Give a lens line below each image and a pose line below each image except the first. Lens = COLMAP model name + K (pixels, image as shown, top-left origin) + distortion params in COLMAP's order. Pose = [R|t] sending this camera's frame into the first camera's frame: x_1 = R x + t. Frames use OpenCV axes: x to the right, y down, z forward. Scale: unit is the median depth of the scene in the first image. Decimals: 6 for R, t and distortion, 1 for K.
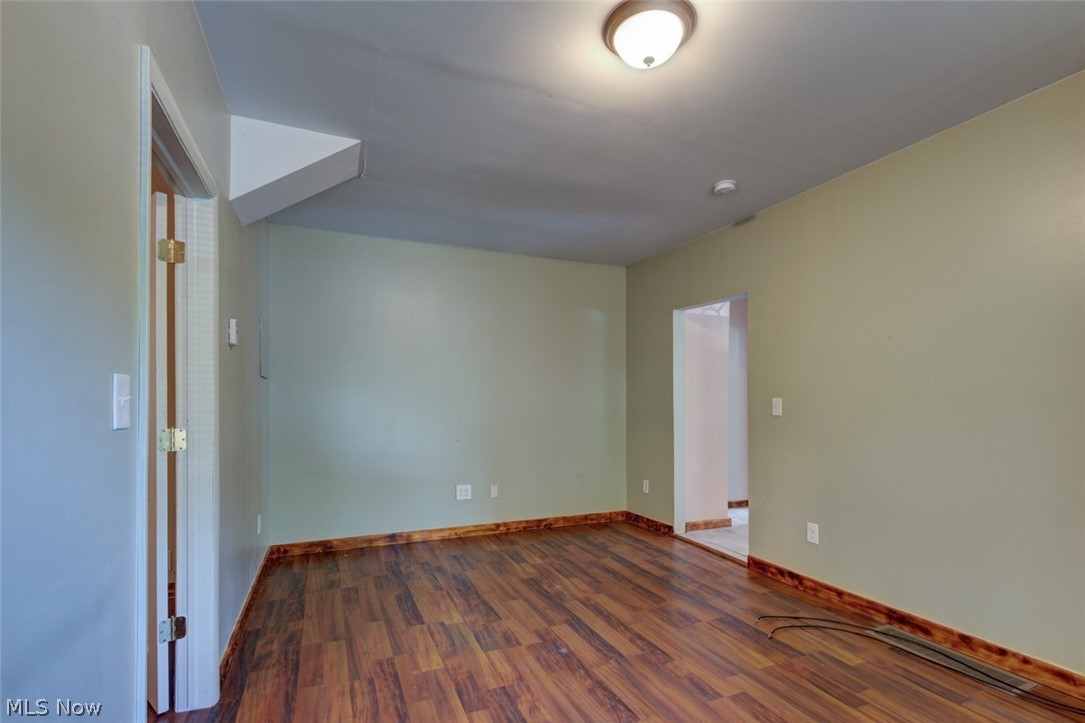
lens RADIAL K [[518.9, 0, 540.2], [0, 518.9, 404.6], [0, 0, 1]] dist [-0.000204, -0.000935]
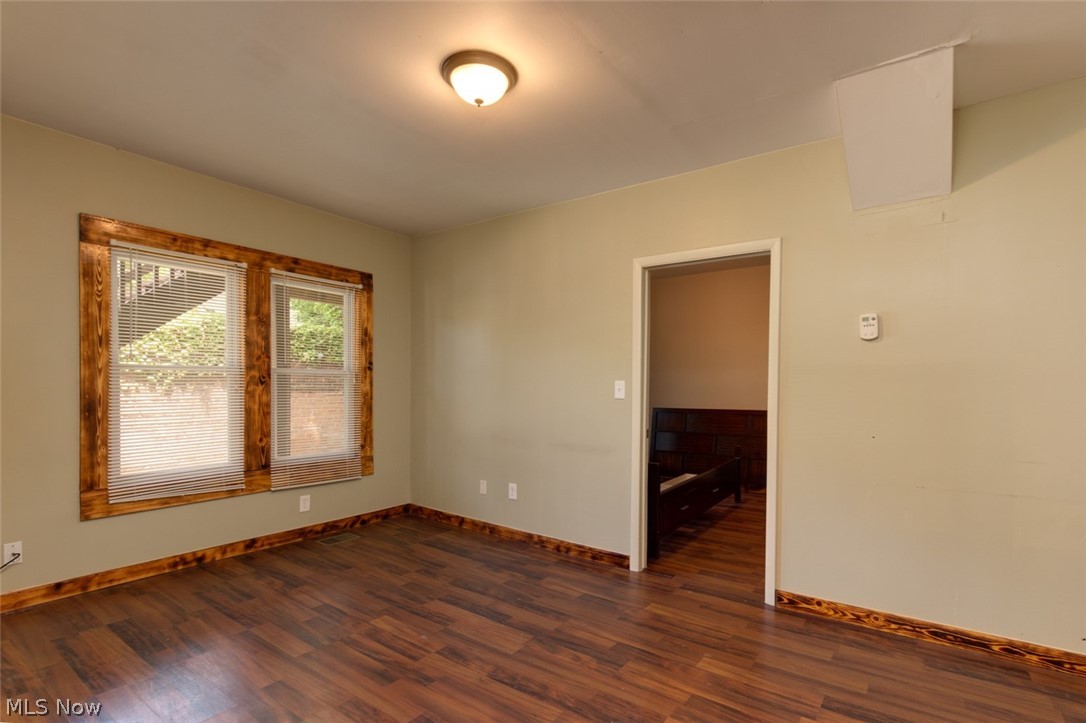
lens RADIAL K [[519.3, 0, 542.4], [0, 519.3, 388.2], [0, 0, 1]] dist [-0.000204, -0.000935]
pose [[-0.863223, -0.010690, -0.504710, 0.523705], [-0.015556, 0.999864, 0.005429, -0.003973], [0.504584, 0.012537, -0.863272, 1.612779]]
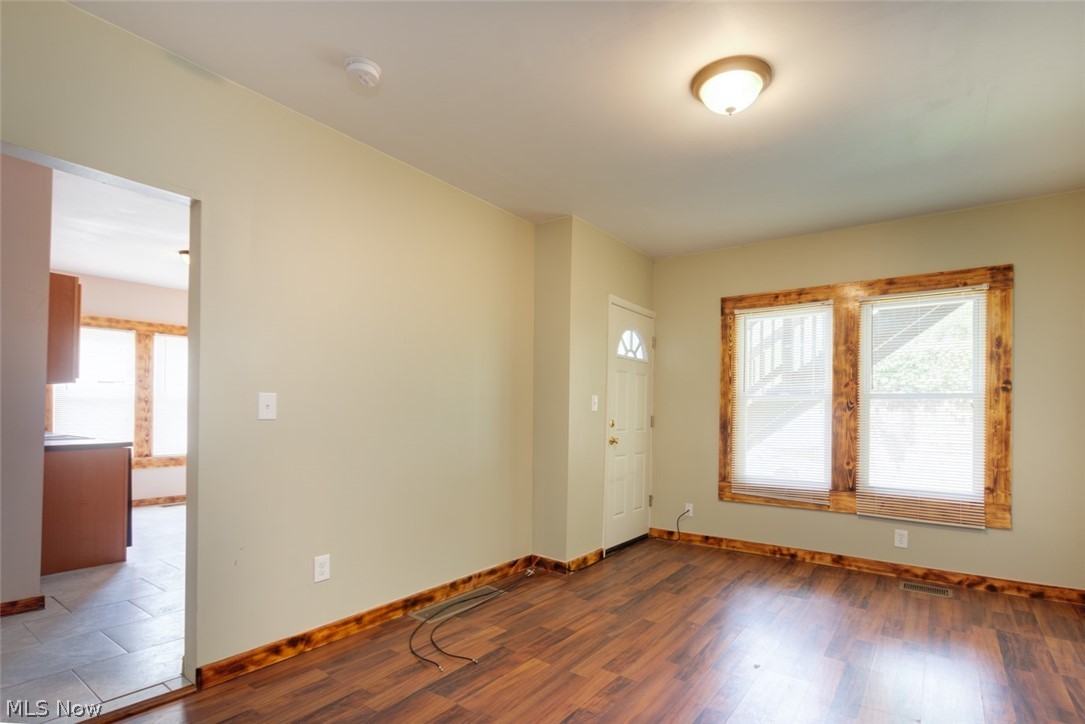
lens RADIAL K [[518.9, 0, 576.9], [0, 518.9, 404.9], [0, 0, 1]] dist [-0.000204, -0.000935]
pose [[-0.533487, -0.000543, 0.845808, -0.444056], [-0.008673, 0.999951, -0.004828, 0.004851], [-0.845764, -0.009912, -0.533465, 1.438104]]
